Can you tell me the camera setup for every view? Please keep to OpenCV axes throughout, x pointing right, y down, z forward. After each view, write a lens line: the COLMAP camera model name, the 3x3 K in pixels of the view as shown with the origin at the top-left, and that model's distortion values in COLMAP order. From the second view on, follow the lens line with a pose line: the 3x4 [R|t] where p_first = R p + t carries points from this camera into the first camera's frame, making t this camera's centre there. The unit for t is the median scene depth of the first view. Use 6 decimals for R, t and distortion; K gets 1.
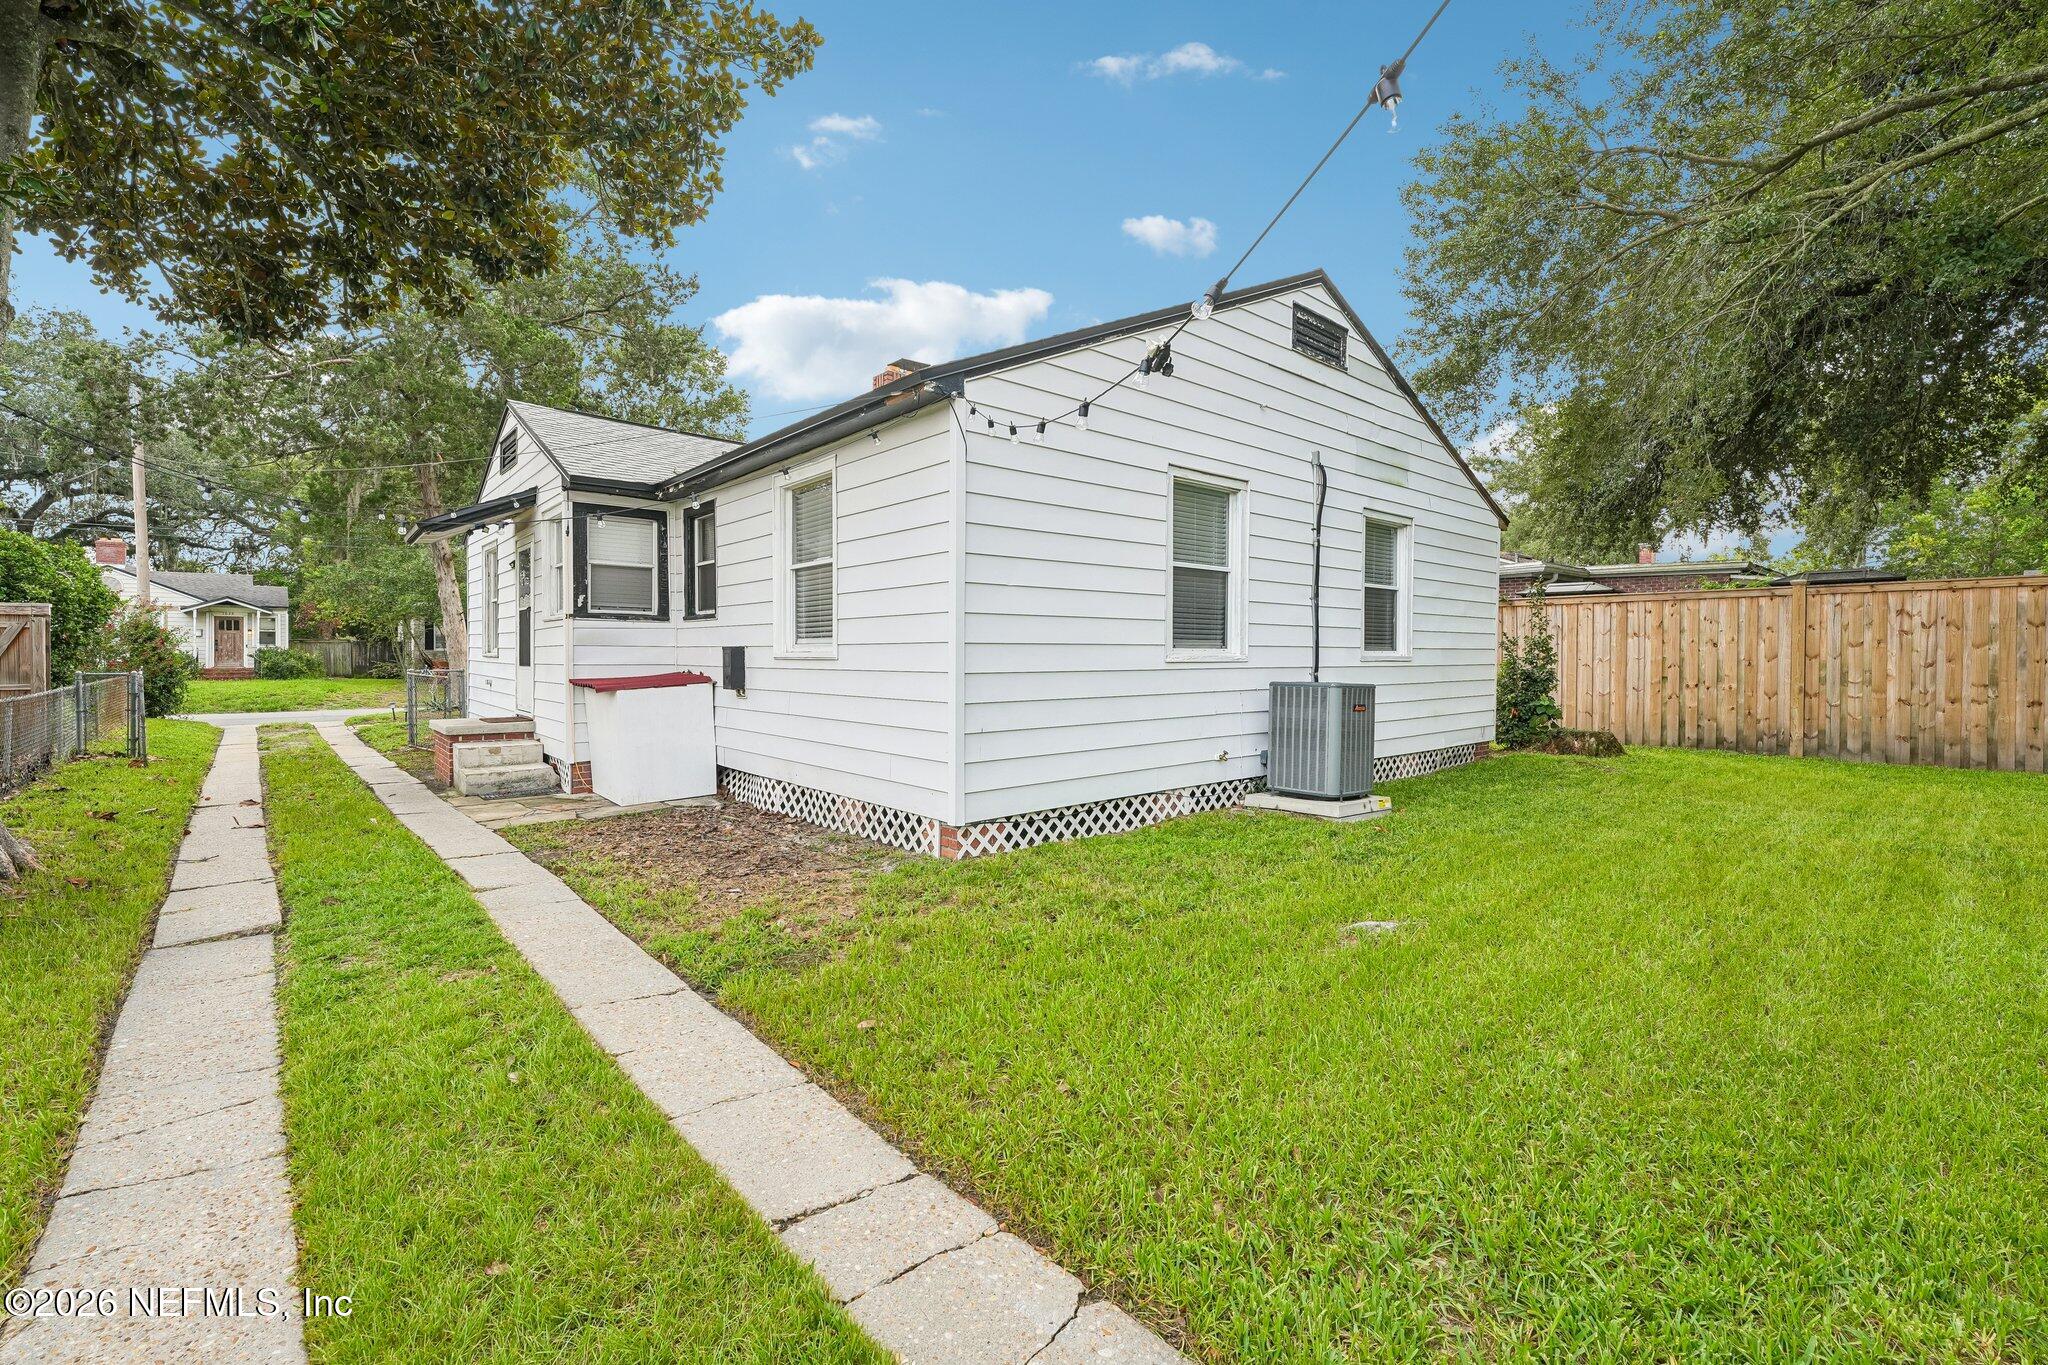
lens RADIAL K [[879.2, 0, 1022.3], [0, 879.2, 666.4], [0, 0, 1]] dist [-0.004301, -0.000300]
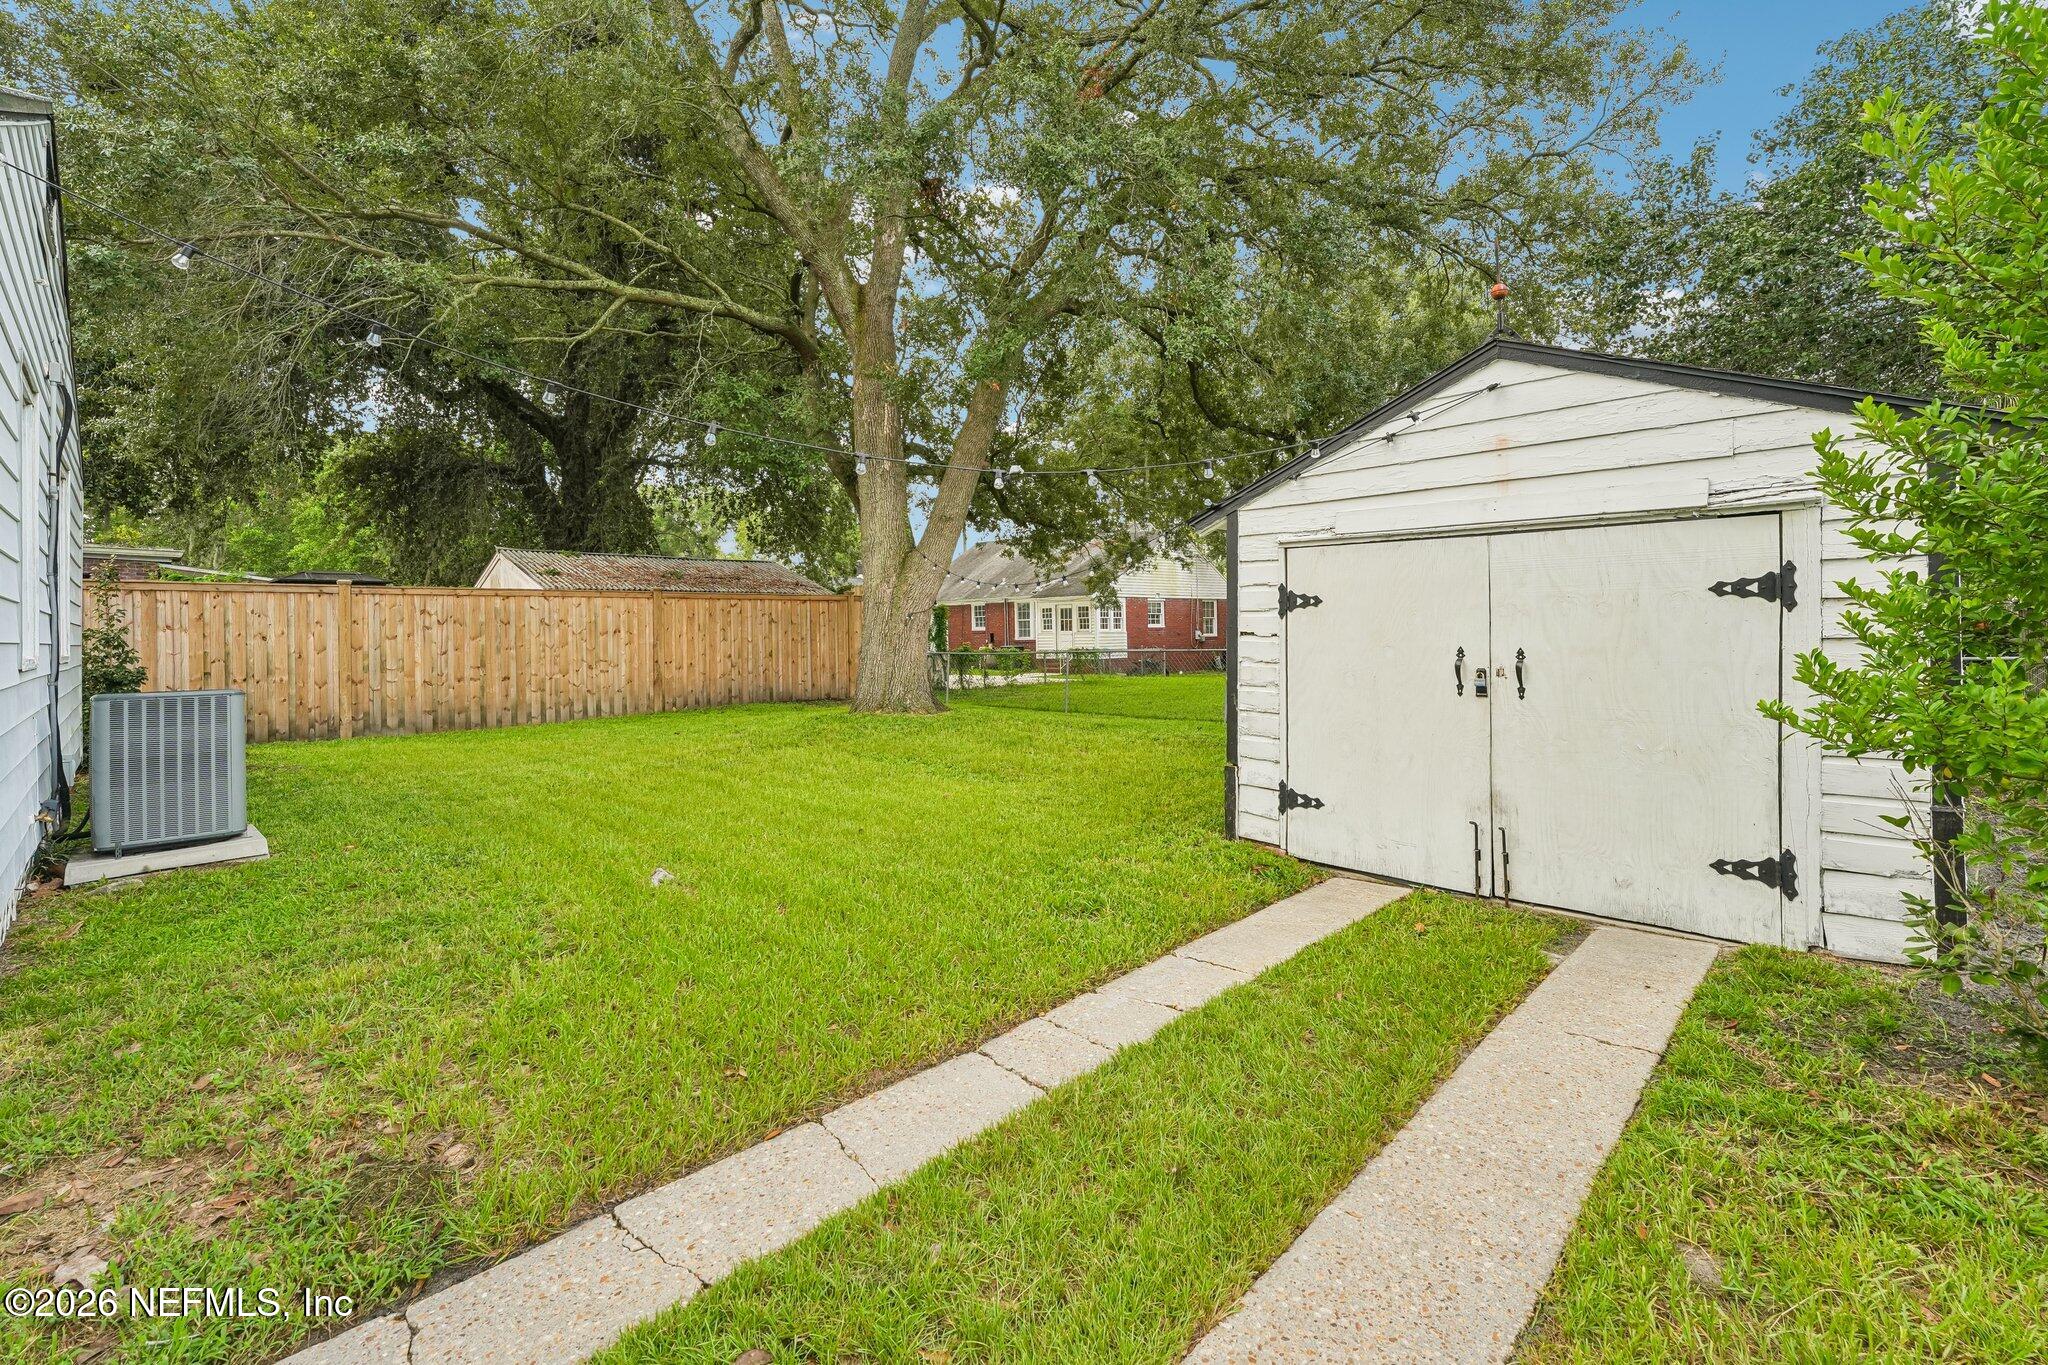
lens RADIAL K [[879.2, 0, 1046.0], [0, 879.2, 632.5], [0, 0, 1]] dist [-0.004301, -0.000300]
pose [[-0.080876, -0.002038, 0.996722, -0.312589], [0.023079, 0.999726, 0.003917, -0.016028], [-0.996457, 0.023320, -0.080807, 0.207745]]
